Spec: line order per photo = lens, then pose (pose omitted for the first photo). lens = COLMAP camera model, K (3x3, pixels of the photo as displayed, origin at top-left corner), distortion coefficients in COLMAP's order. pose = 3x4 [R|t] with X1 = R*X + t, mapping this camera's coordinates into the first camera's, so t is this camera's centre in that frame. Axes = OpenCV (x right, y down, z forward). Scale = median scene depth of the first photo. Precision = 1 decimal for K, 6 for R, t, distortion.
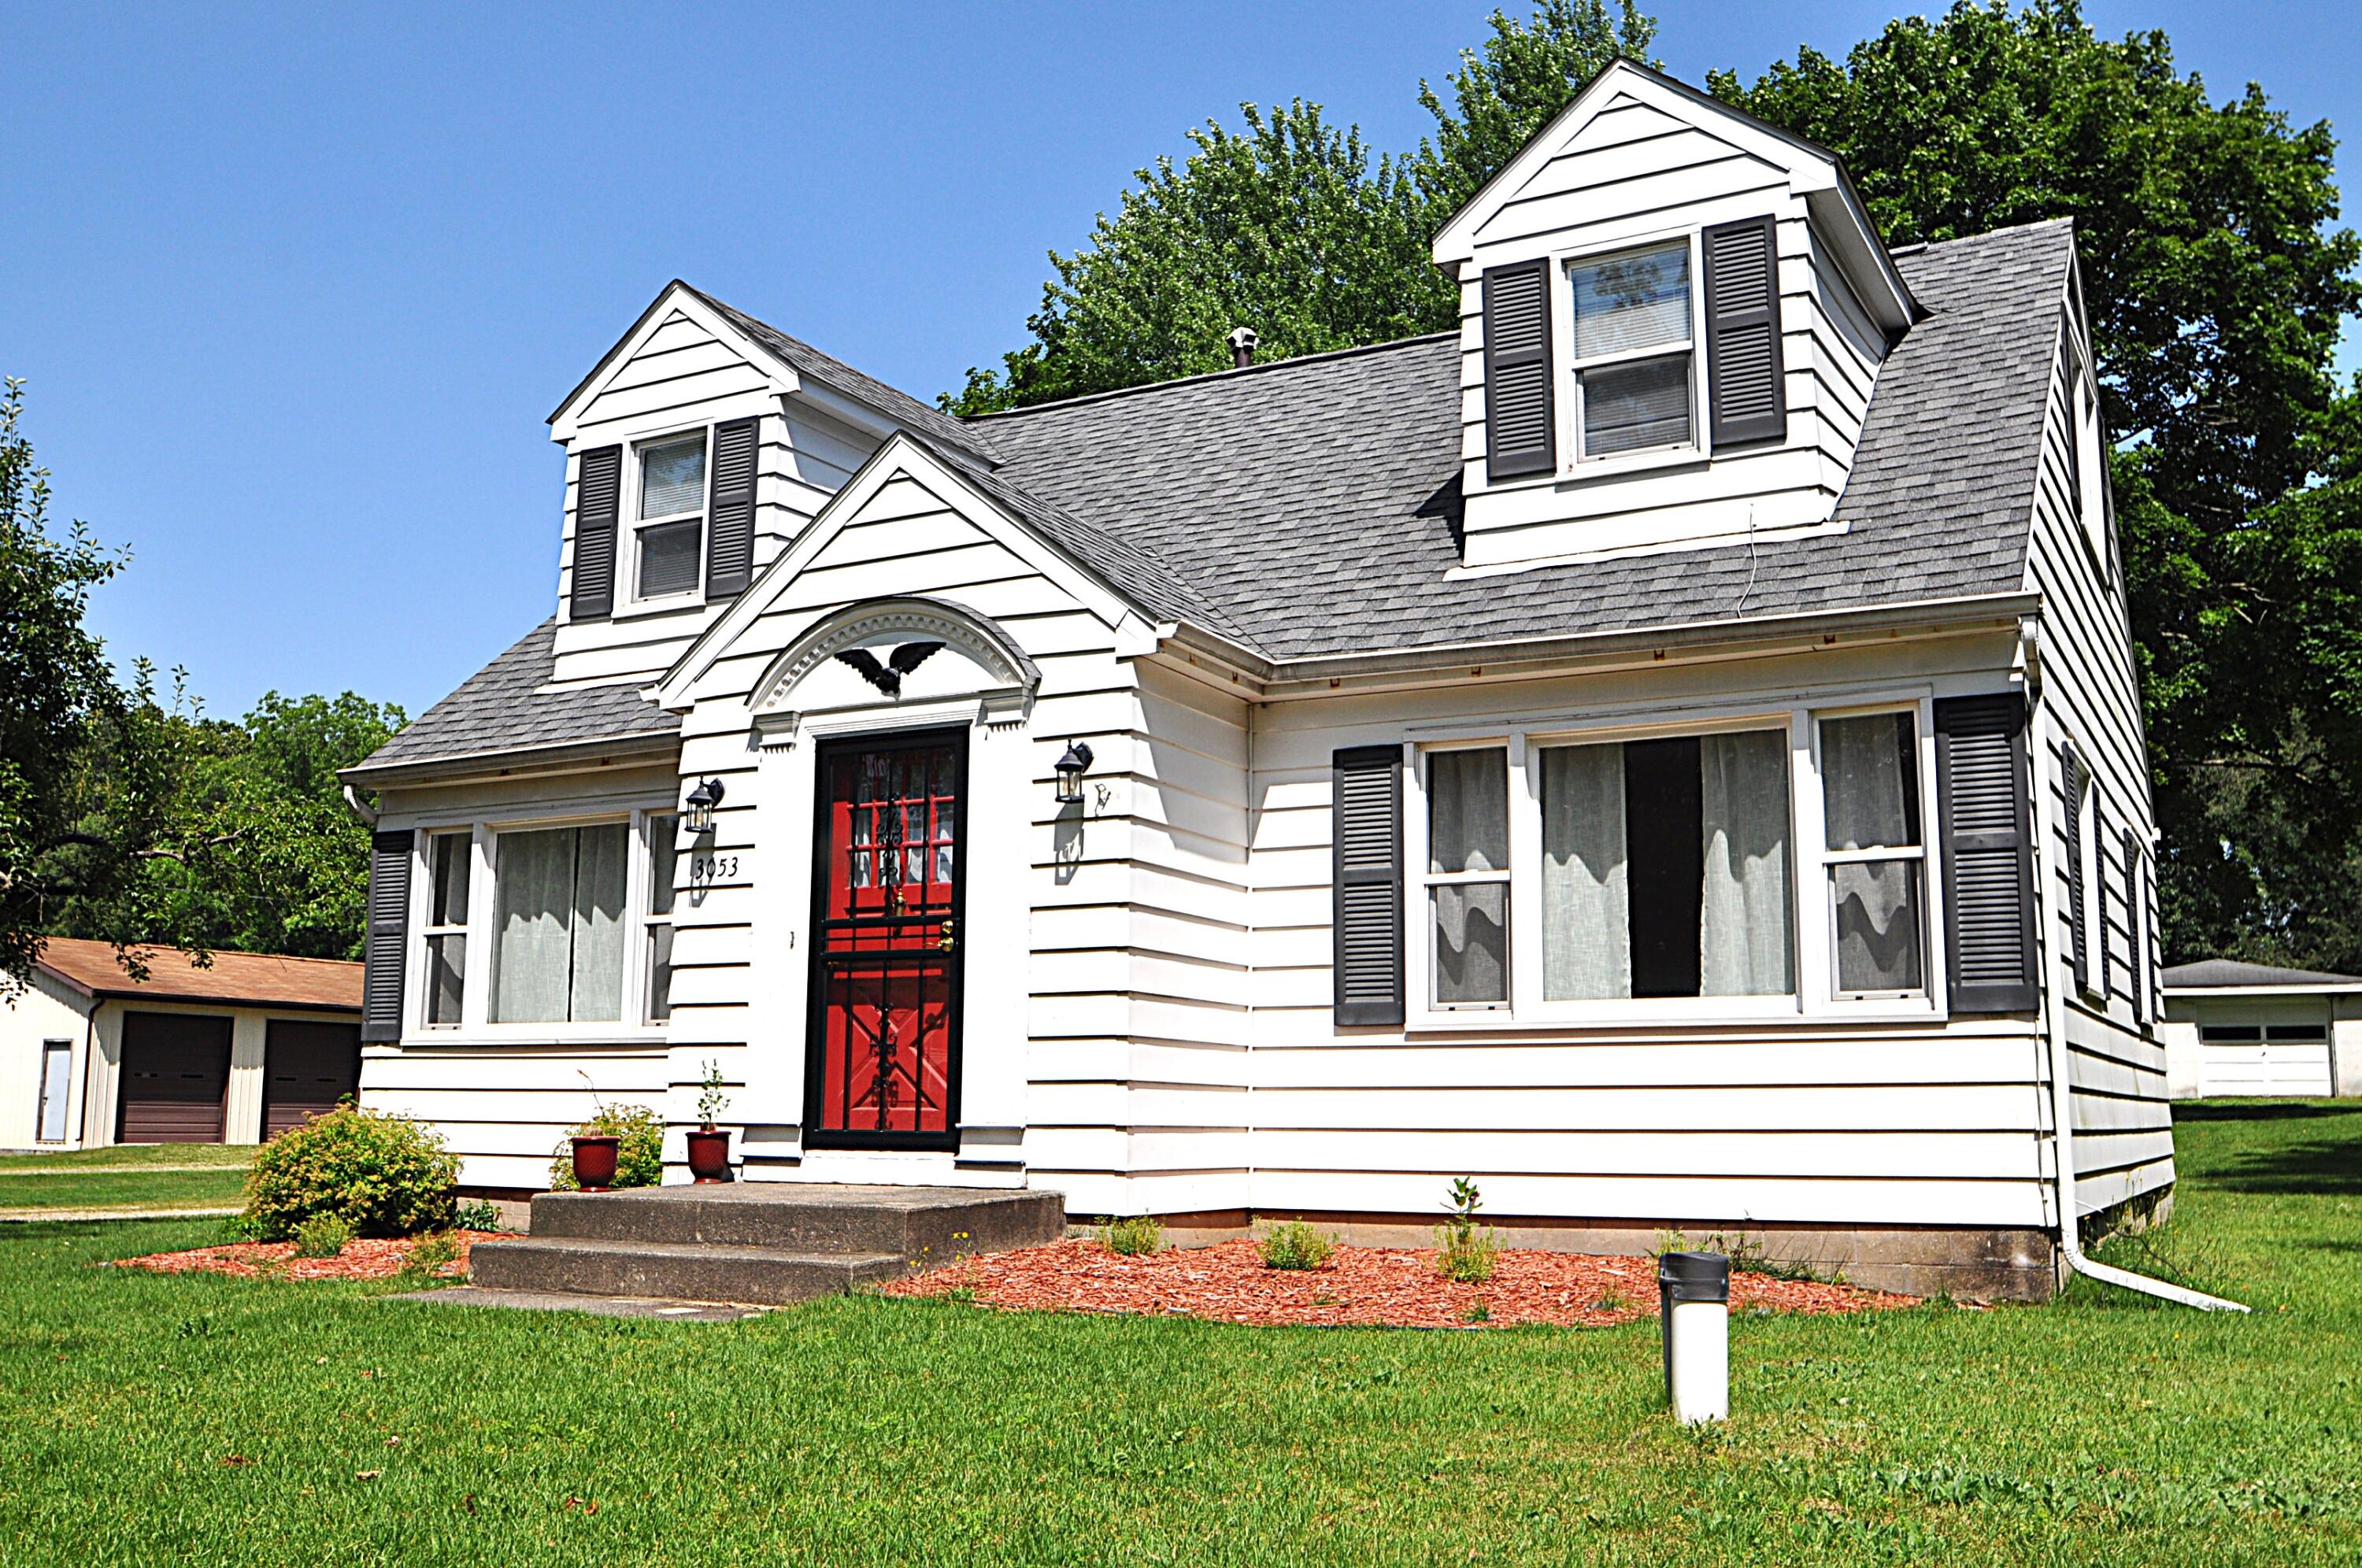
lens RADIAL K [[1921.6, 0, 1181.0], [0, 1921.6, 784.0], [0, 0, 1]] dist [-0.051334, 0.000498]
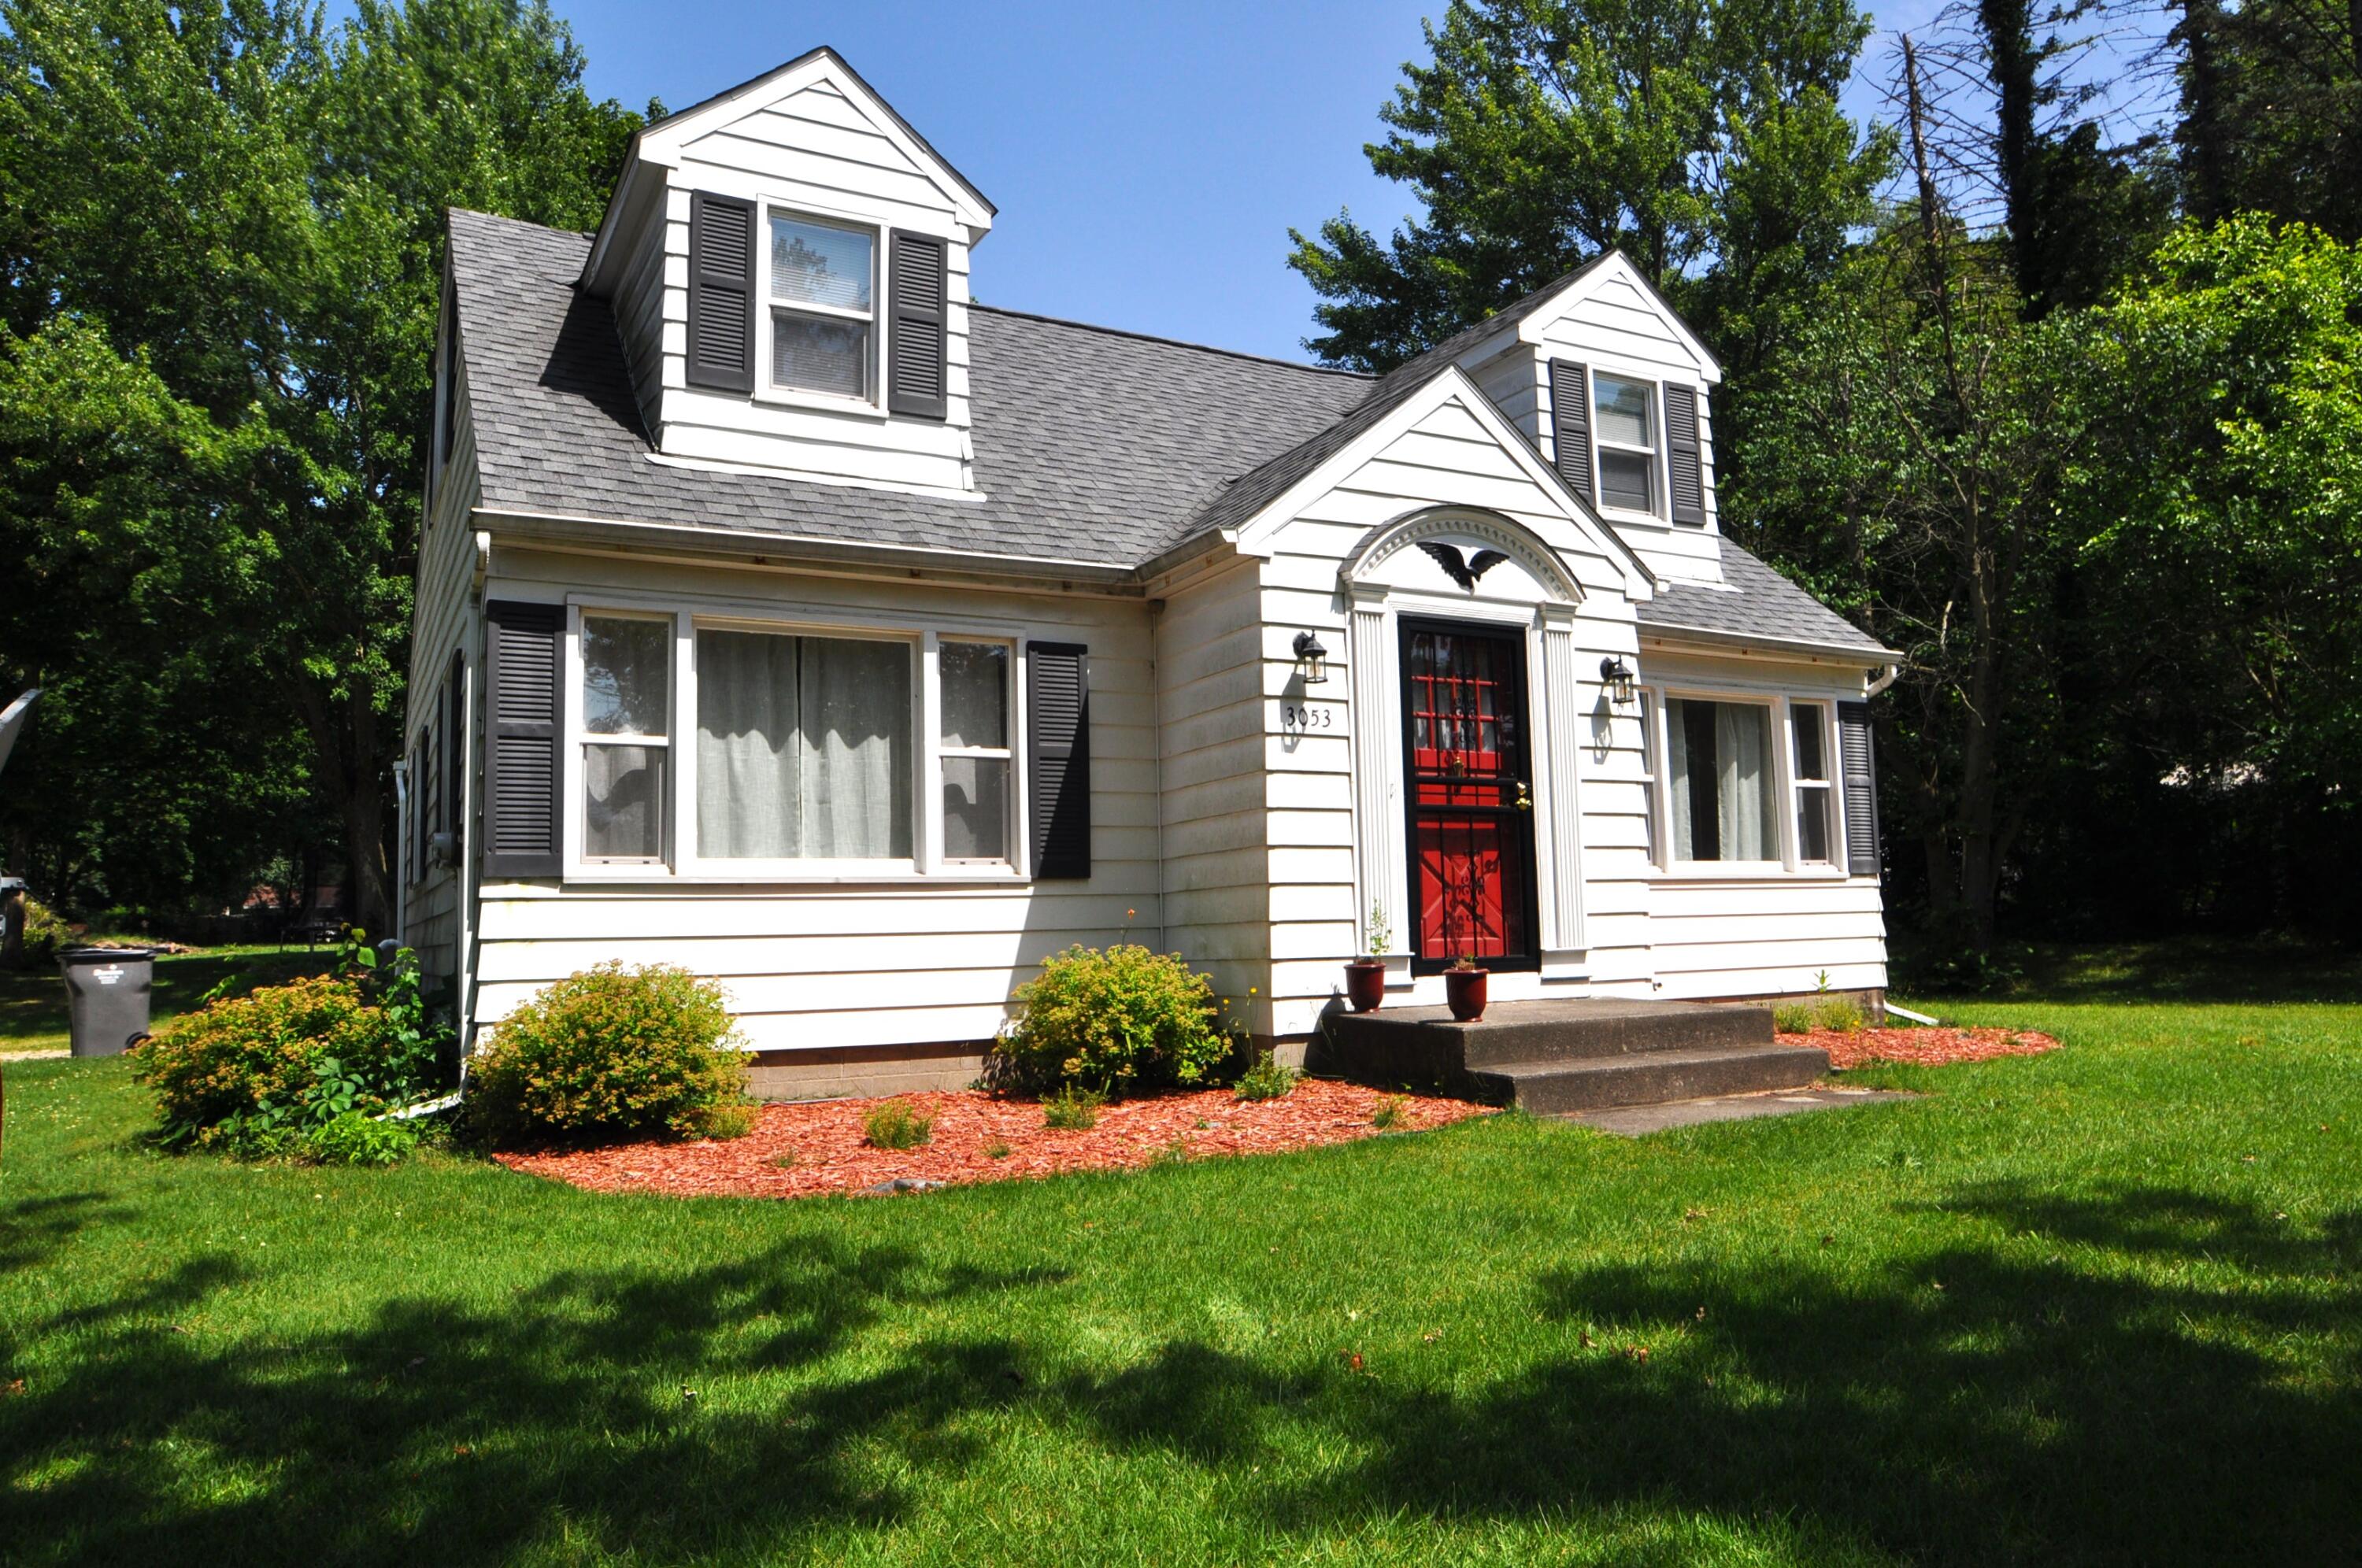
lens RADIAL K [[1621.1, 0, 1181.0], [0, 1621.1, 784.0], [0, 0, 1]] dist [-0.041574, 0.008290]
pose [[0.559888, 0.062505, 0.826208, -1.032266], [-0.113525, 0.993534, 0.001767, 0.087789], [-0.820755, -0.094785, 0.563363, 0.558052]]
